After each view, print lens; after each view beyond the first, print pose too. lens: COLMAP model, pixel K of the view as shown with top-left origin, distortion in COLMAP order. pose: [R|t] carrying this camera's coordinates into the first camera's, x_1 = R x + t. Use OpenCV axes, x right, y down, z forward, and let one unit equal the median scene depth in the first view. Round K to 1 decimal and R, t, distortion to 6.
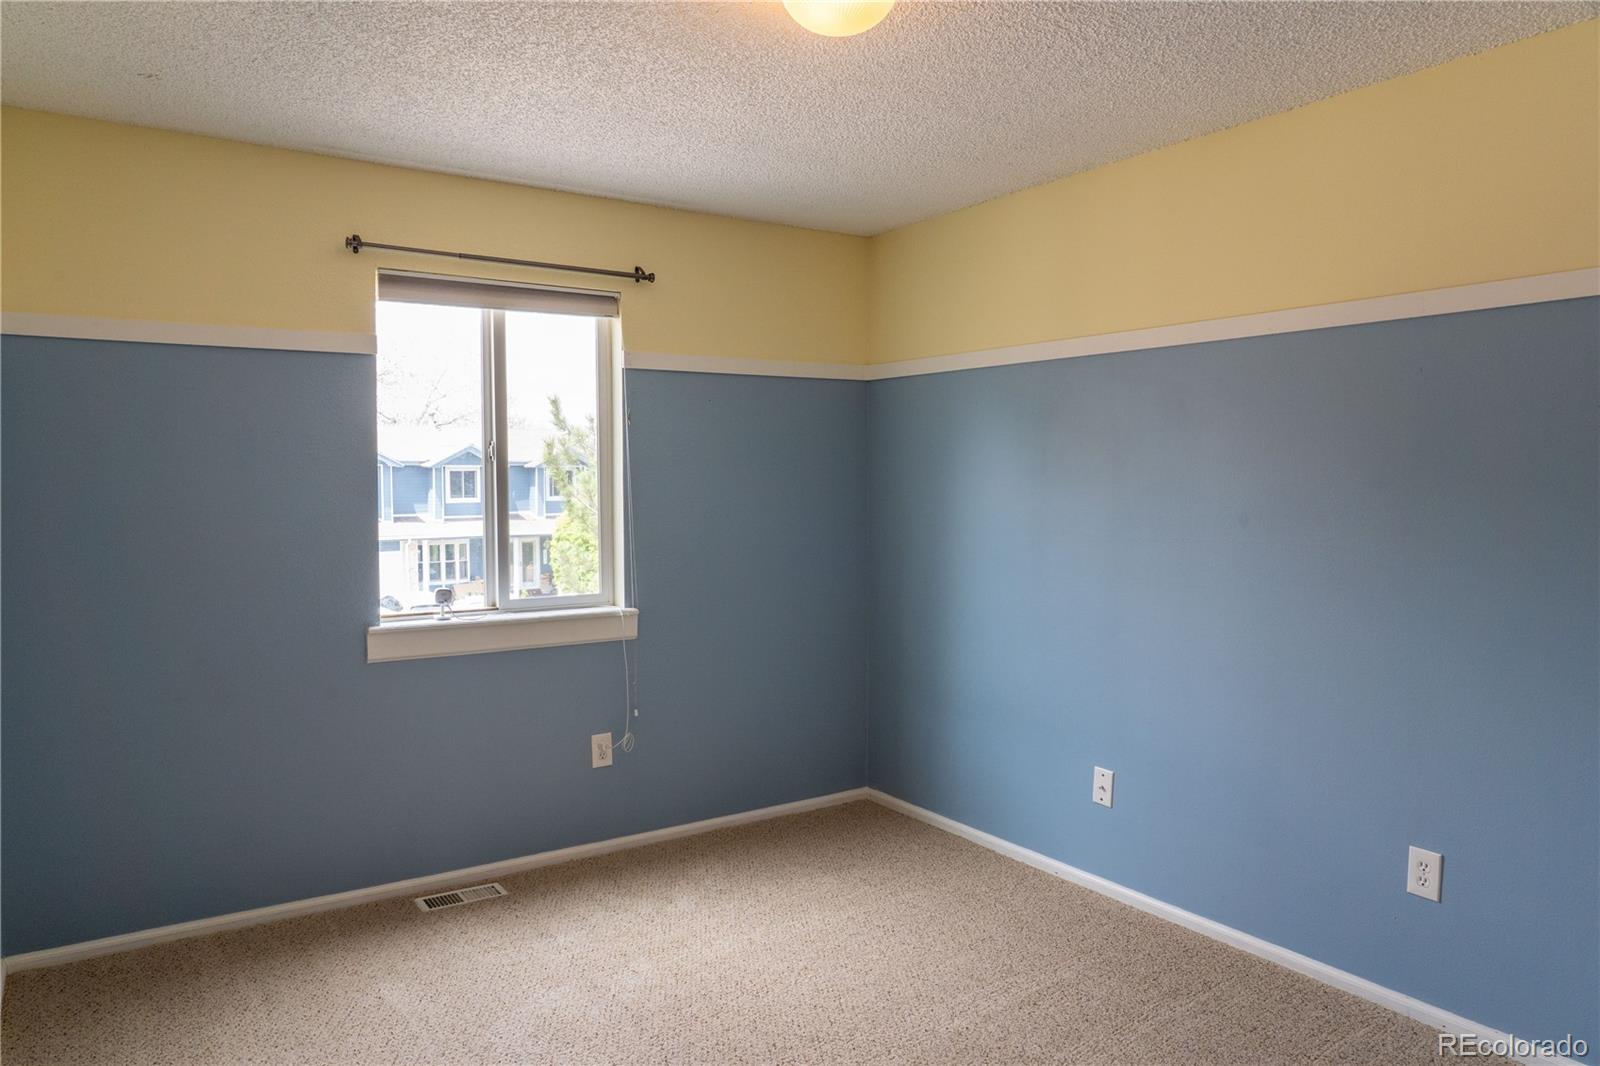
lens RADIAL K [[1084.4, 0, 800.0], [0, 1084.4, 533.0], [0, 0, 1]] dist [-0.016346, 0.010108]
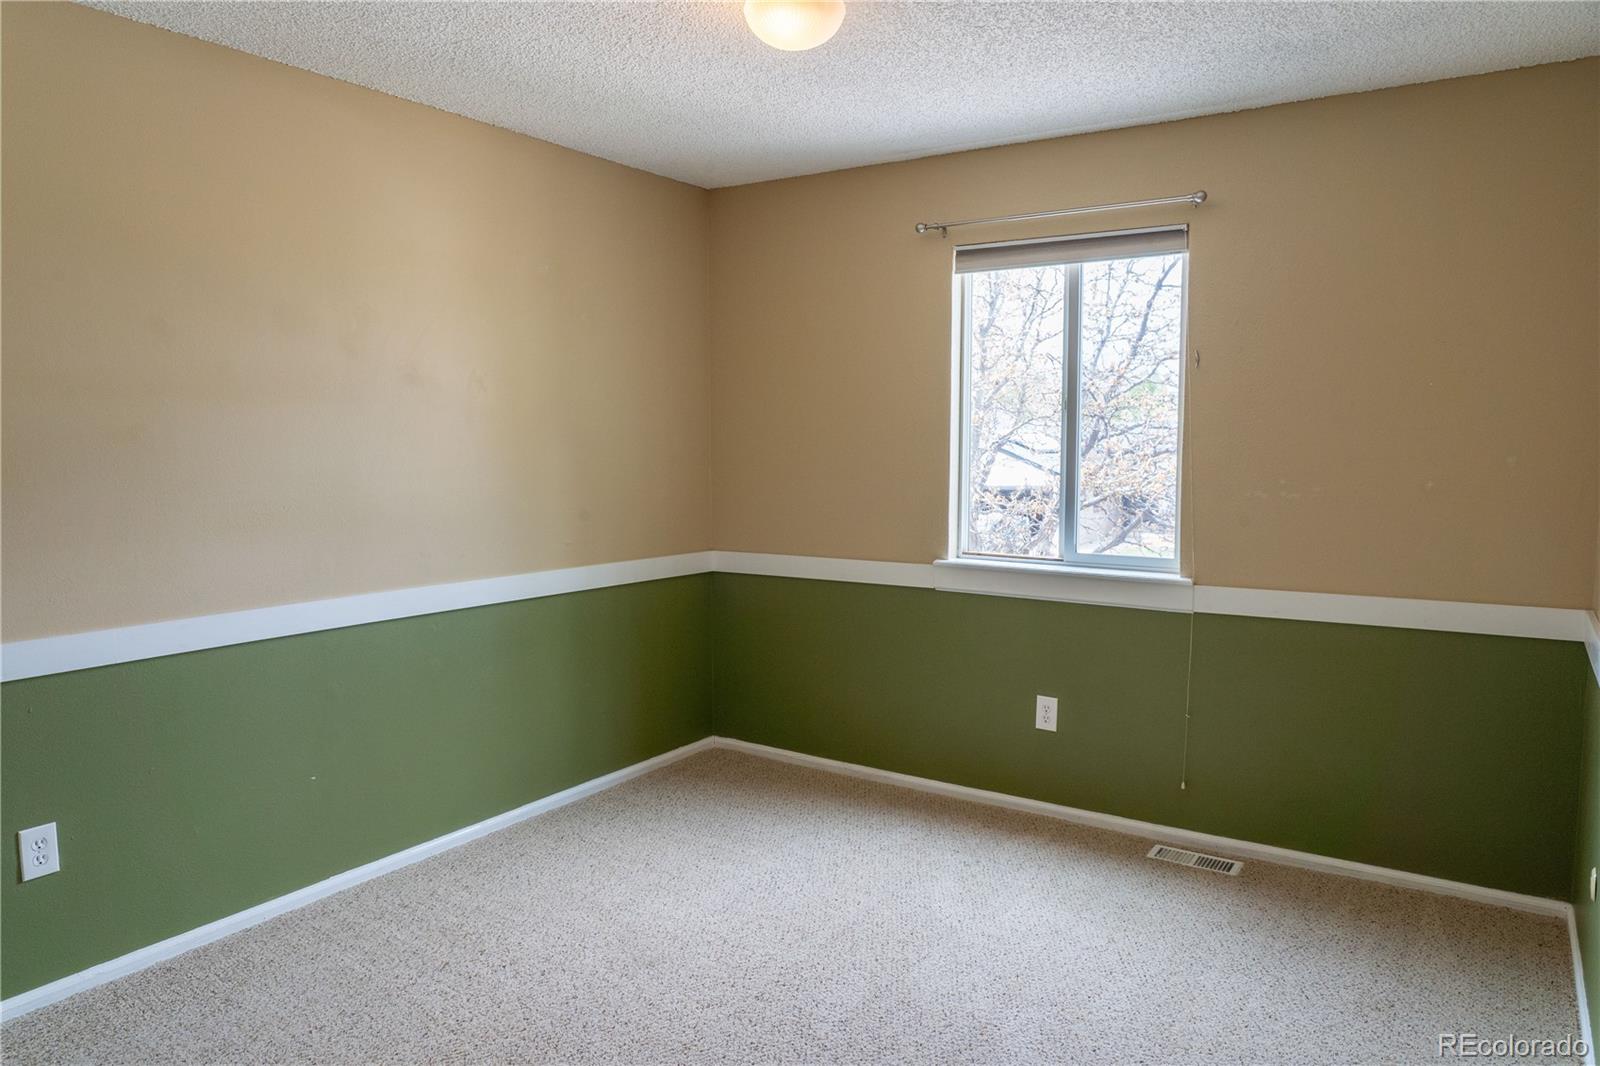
lens RADIAL K [[1084.4, 0, 800.0], [0, 1084.4, 533.0], [0, 0, 1]] dist [-0.016346, 0.010108]
pose [[0.391383, 0.088637, -0.915949, 0.560865], [-0.049930, 0.995930, 0.075042, -0.020048], [0.918872, 0.016363, 0.394216, 0.374029]]
